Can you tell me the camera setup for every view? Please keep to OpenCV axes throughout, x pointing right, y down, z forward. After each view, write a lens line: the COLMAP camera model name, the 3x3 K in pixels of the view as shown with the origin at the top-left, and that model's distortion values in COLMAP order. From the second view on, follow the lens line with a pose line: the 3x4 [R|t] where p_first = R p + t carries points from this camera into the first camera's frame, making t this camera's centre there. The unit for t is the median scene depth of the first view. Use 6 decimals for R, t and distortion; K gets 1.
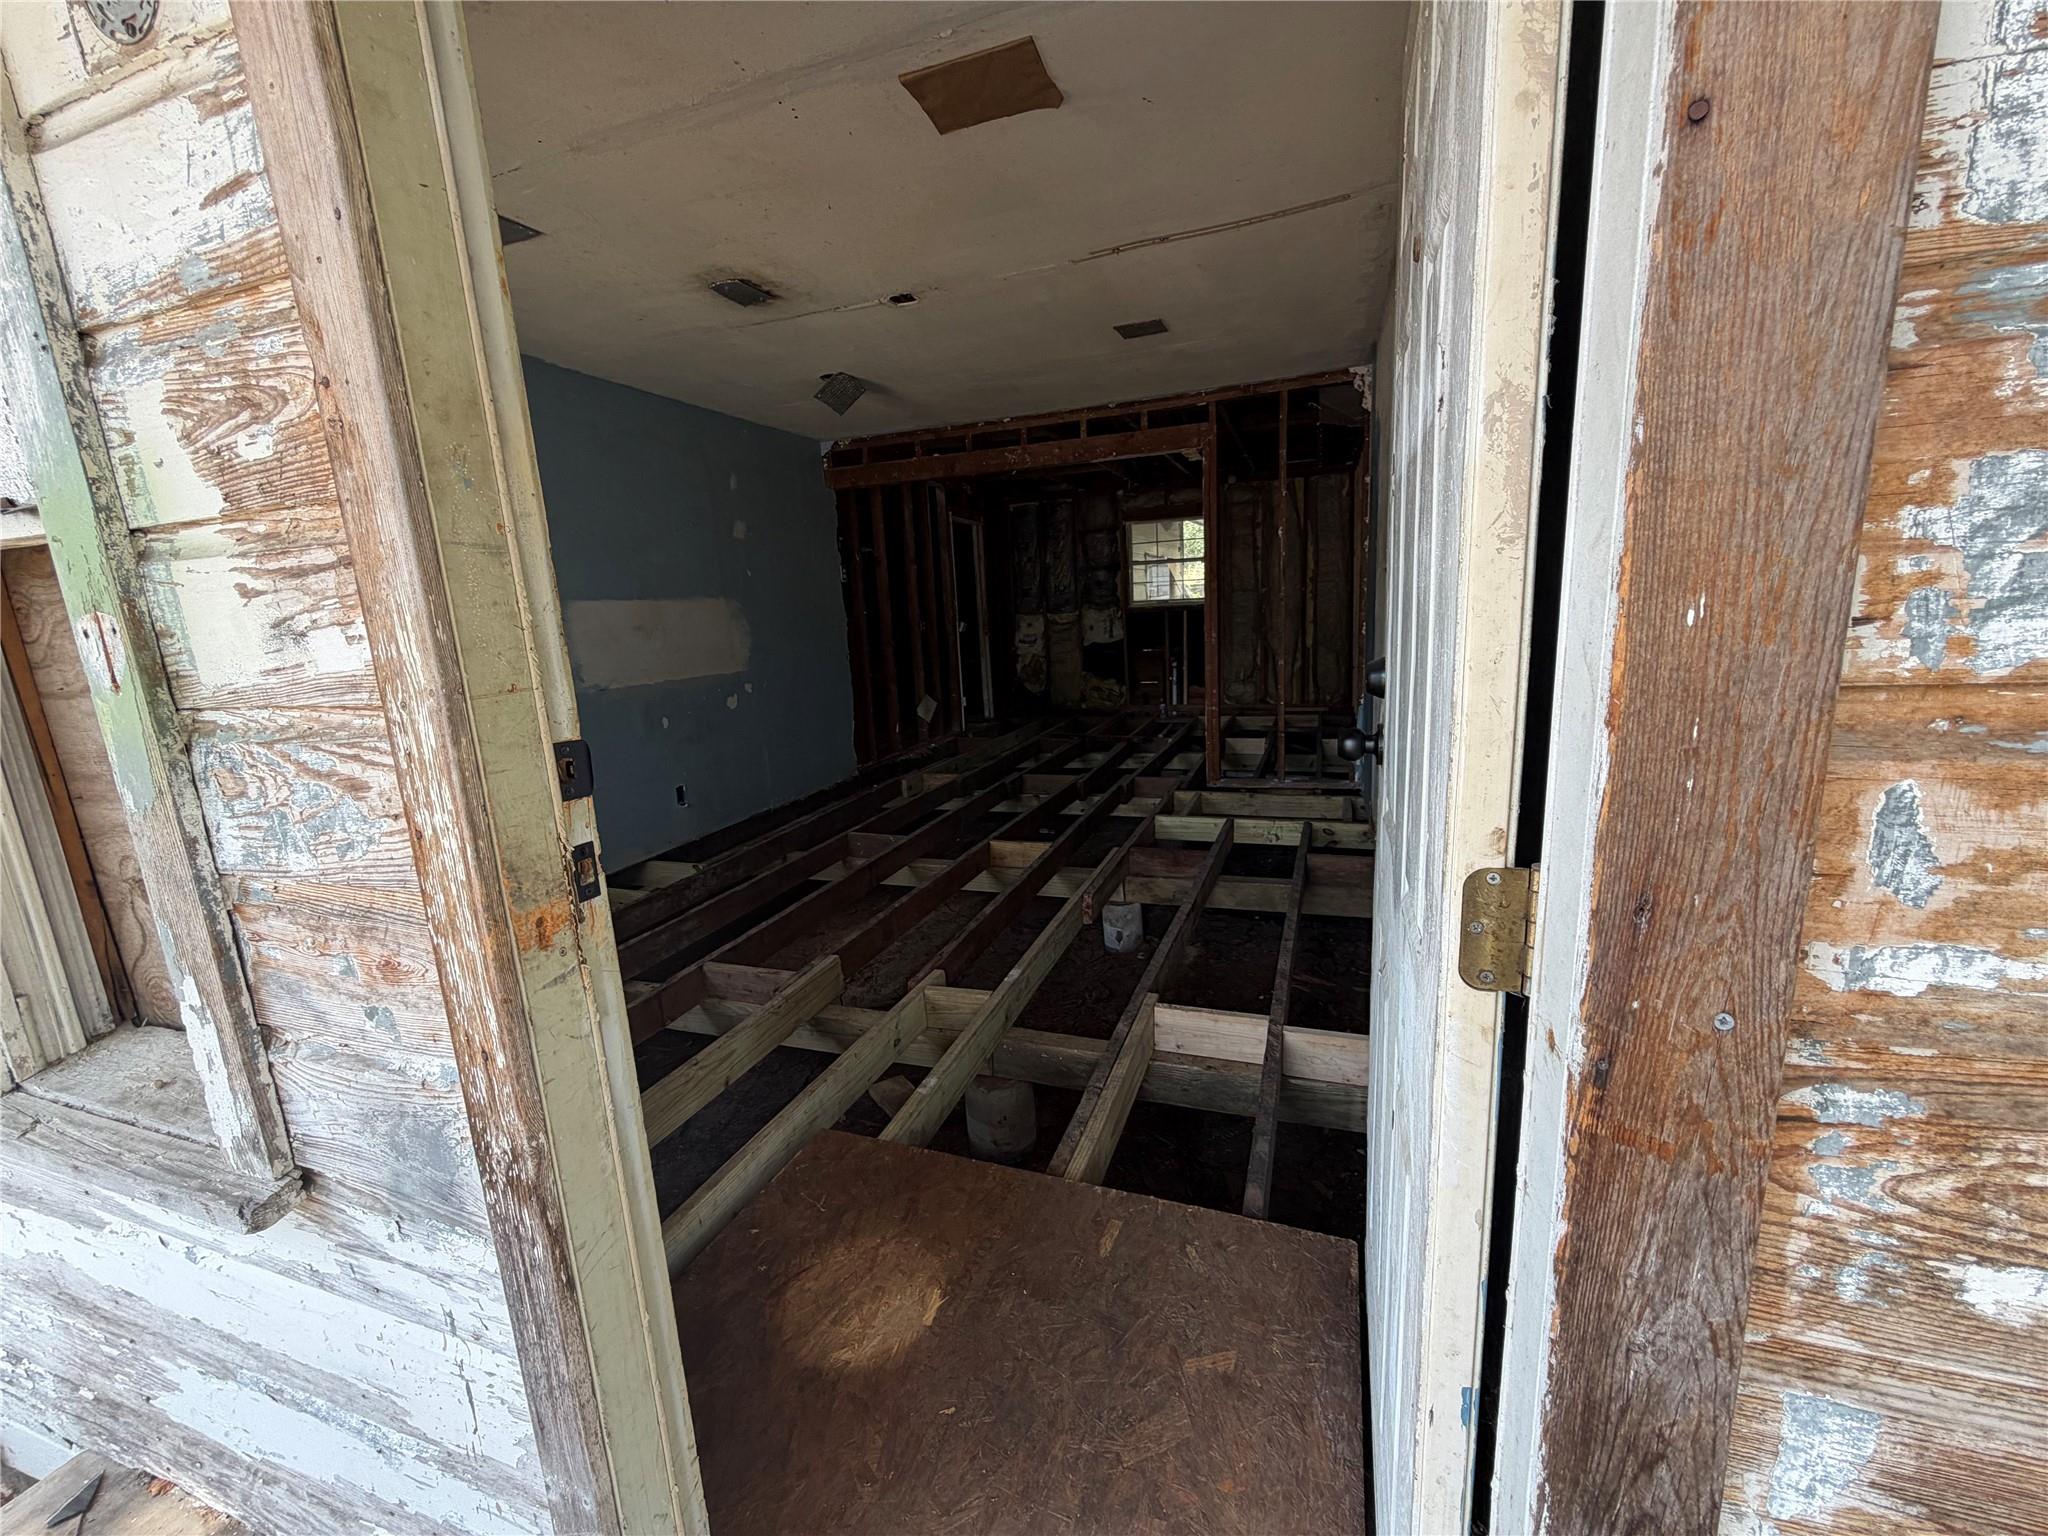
lens RADIAL K [[816.7, 0, 1026.9], [0, 816.7, 771.5], [0, 0, 1]] dist [0.000792, 0.000027]
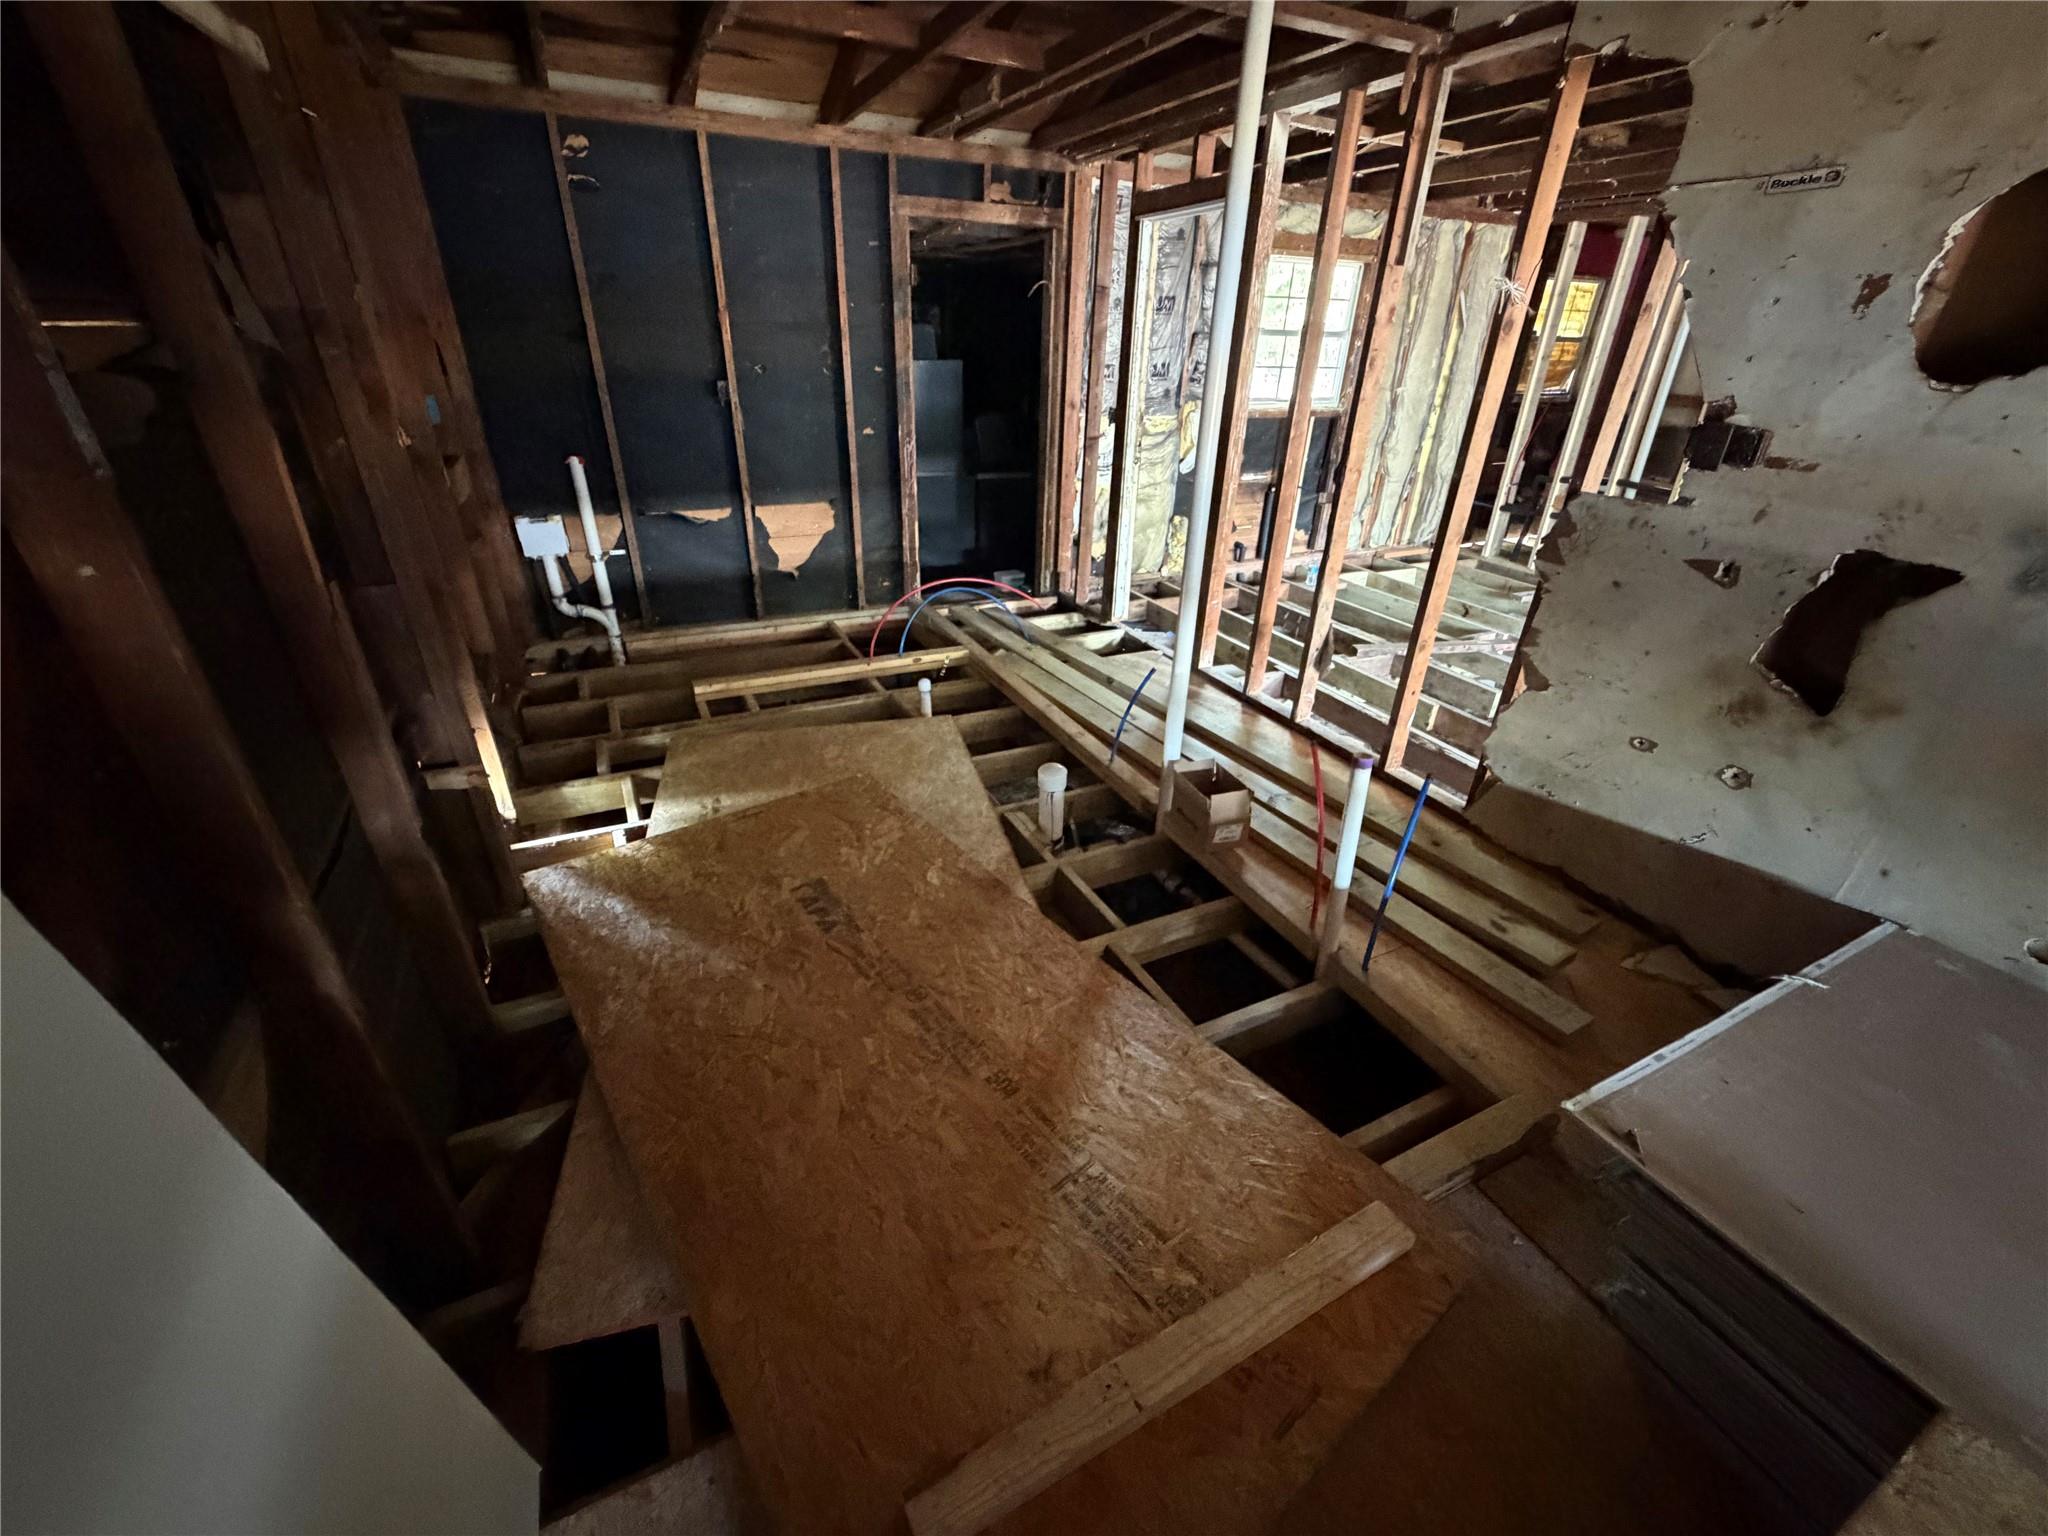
lens RADIAL K [[816.7, 0, 1012.4], [0, 816.7, 772.4], [0, 0, 1]] dist [0.000792, 0.000027]
pose [[0.703338, -0.277041, 0.654648, -0.886238], [0.080036, 0.945937, 0.314322, -0.264195], [-0.706336, -0.168679, 0.687486, 1.158936]]
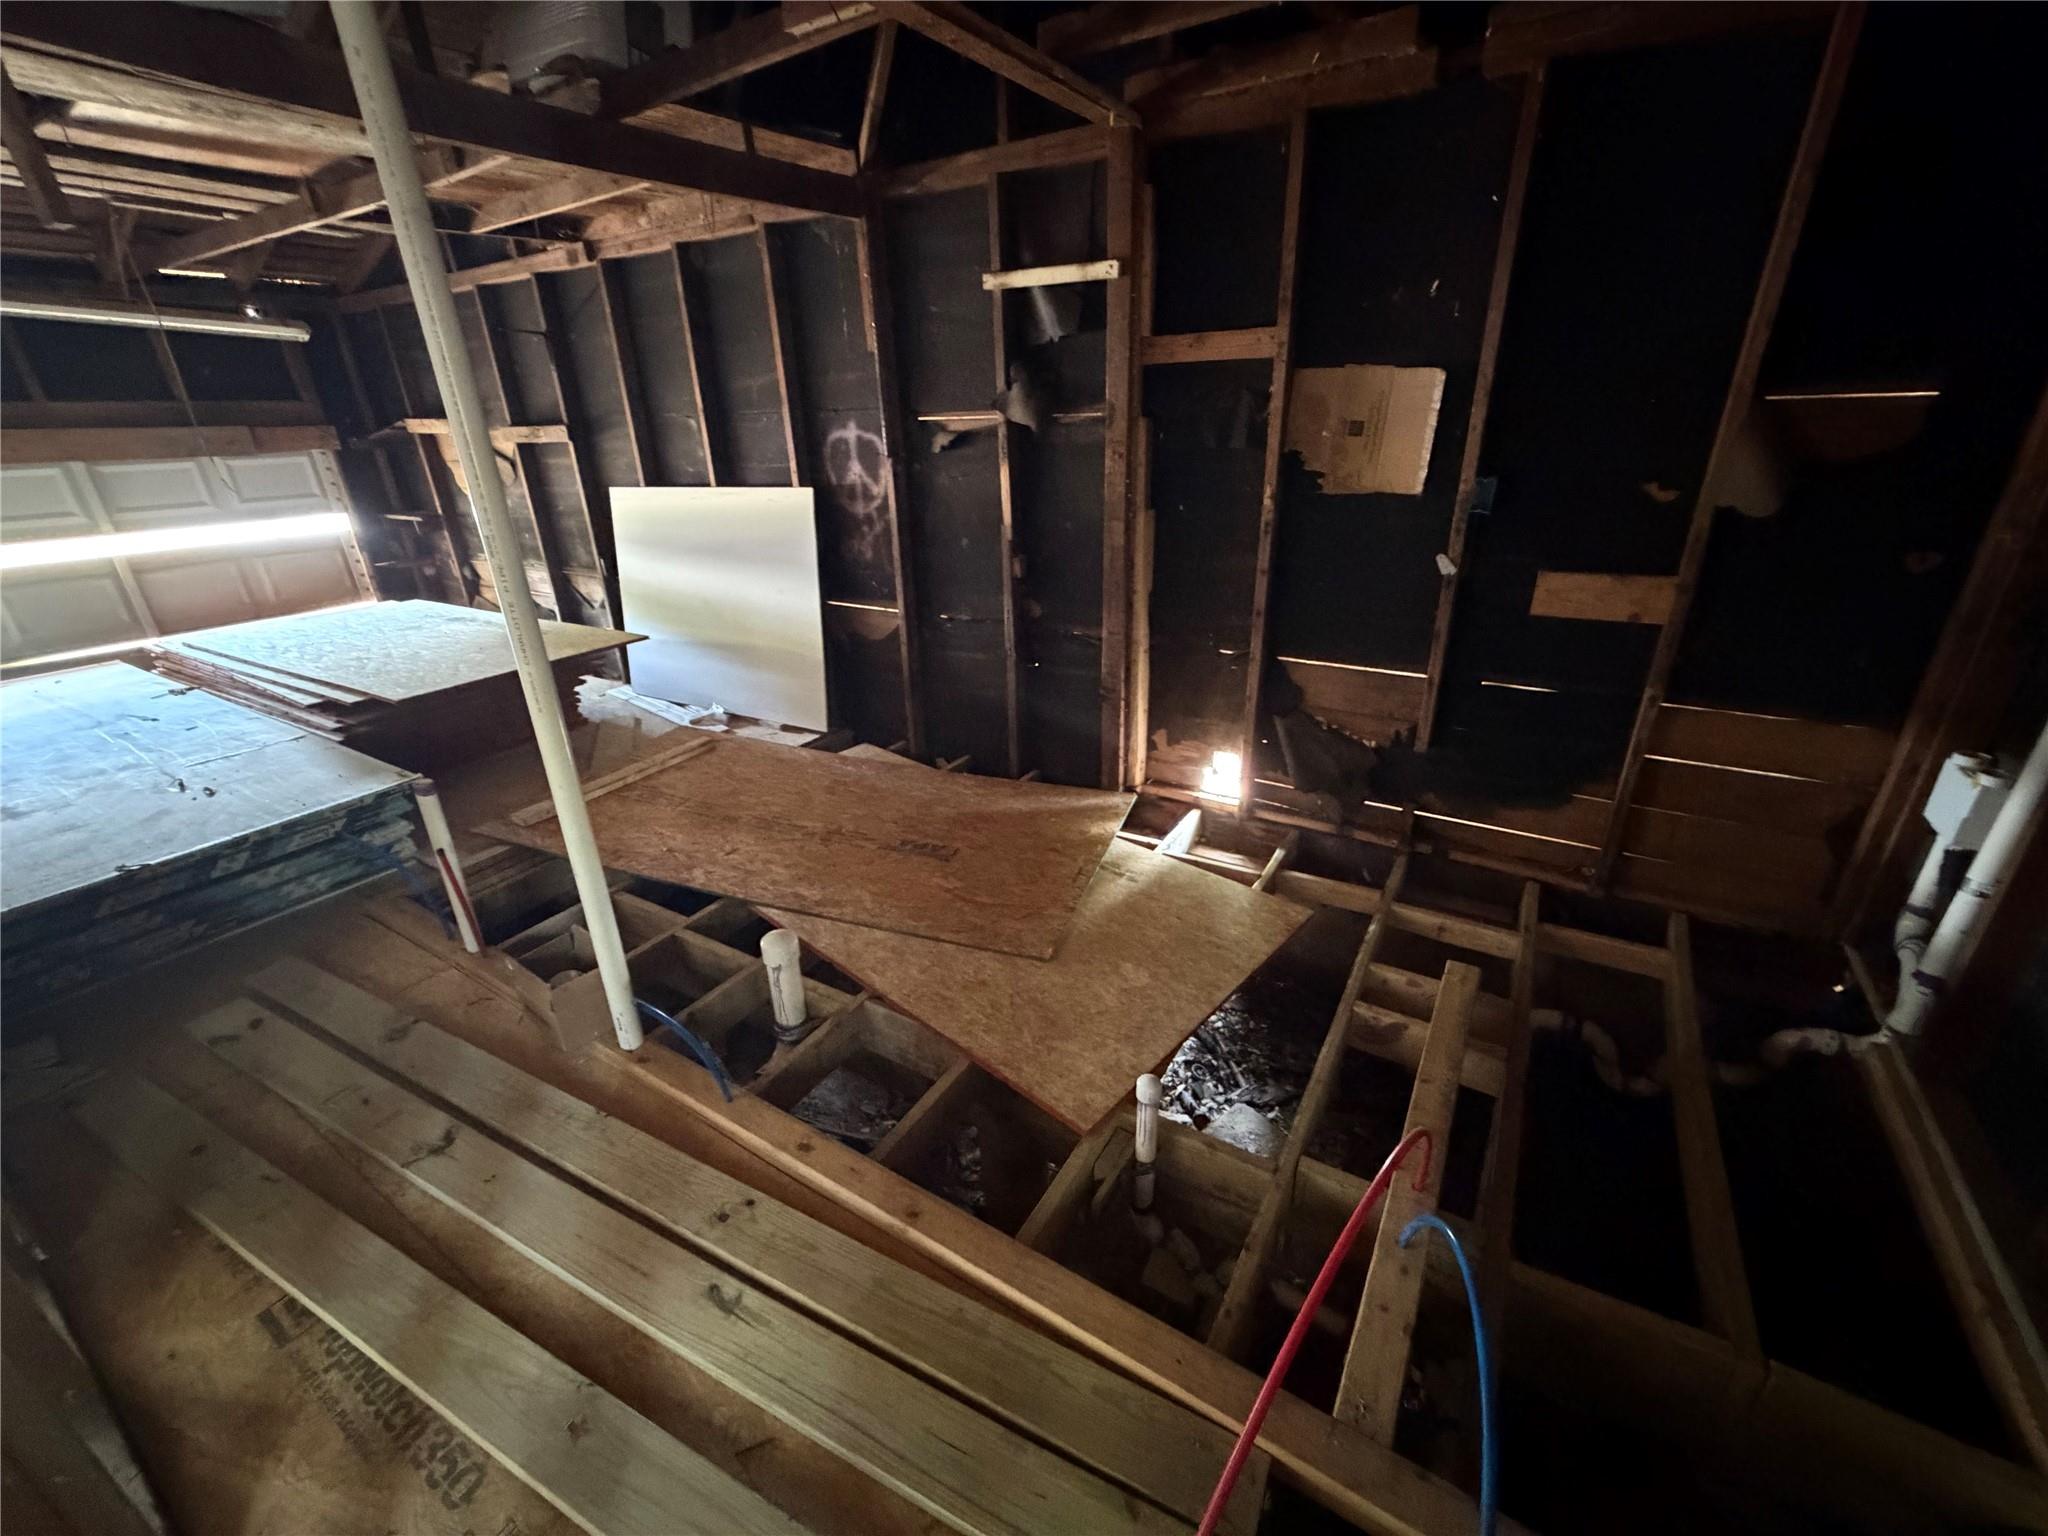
lens RADIAL K [[816.7, 0, 1019.9], [0, 816.7, 768.6], [0, 0, 1]] dist [0.000792, 0.000027]
pose [[-0.215199, 0.435255, -0.874209, -0.149009], [-0.151337, 0.869506, 0.470167, -0.406415], [0.964773, 0.233480, -0.121247, 1.705010]]
